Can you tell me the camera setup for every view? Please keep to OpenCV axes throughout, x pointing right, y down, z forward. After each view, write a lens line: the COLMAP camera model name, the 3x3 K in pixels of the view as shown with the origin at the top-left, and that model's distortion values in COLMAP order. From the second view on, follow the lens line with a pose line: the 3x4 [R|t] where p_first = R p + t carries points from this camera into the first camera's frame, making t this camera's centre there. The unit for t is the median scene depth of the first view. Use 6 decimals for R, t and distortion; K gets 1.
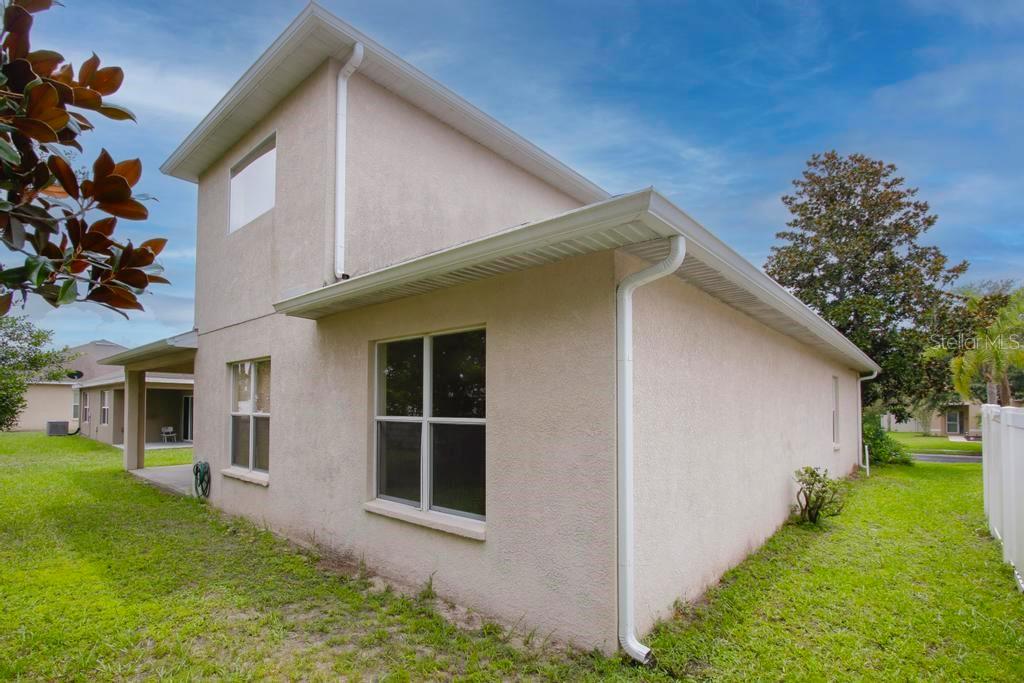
lens RADIAL K [[496.5, 0, 512.3], [0, 496.5, 395.7], [0, 0, 1]] dist [-0.018547, 0.000499]
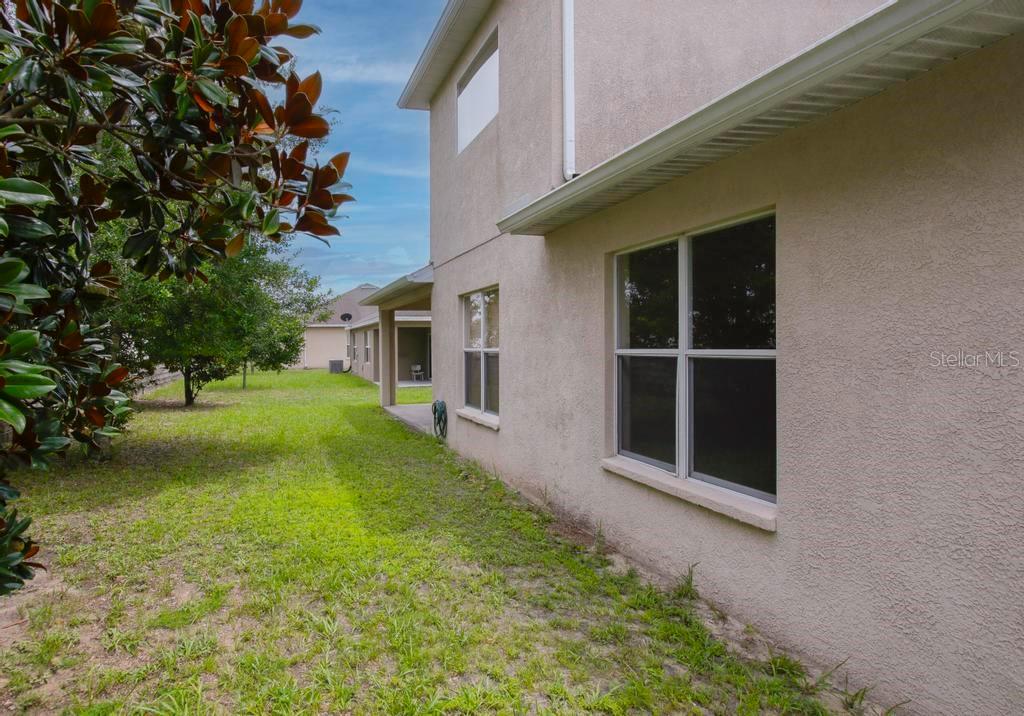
lens RADIAL K [[526.5, 0, 511.5], [0, 526.5, 373.5], [0, 0, 1]] dist [-0.009158, 0.001173]
pose [[0.802586, -0.004630, -0.596519, 0.090996], [0.027645, 0.999184, 0.029439, 0.053331], [0.595896, -0.040118, 0.802059, 0.253903]]
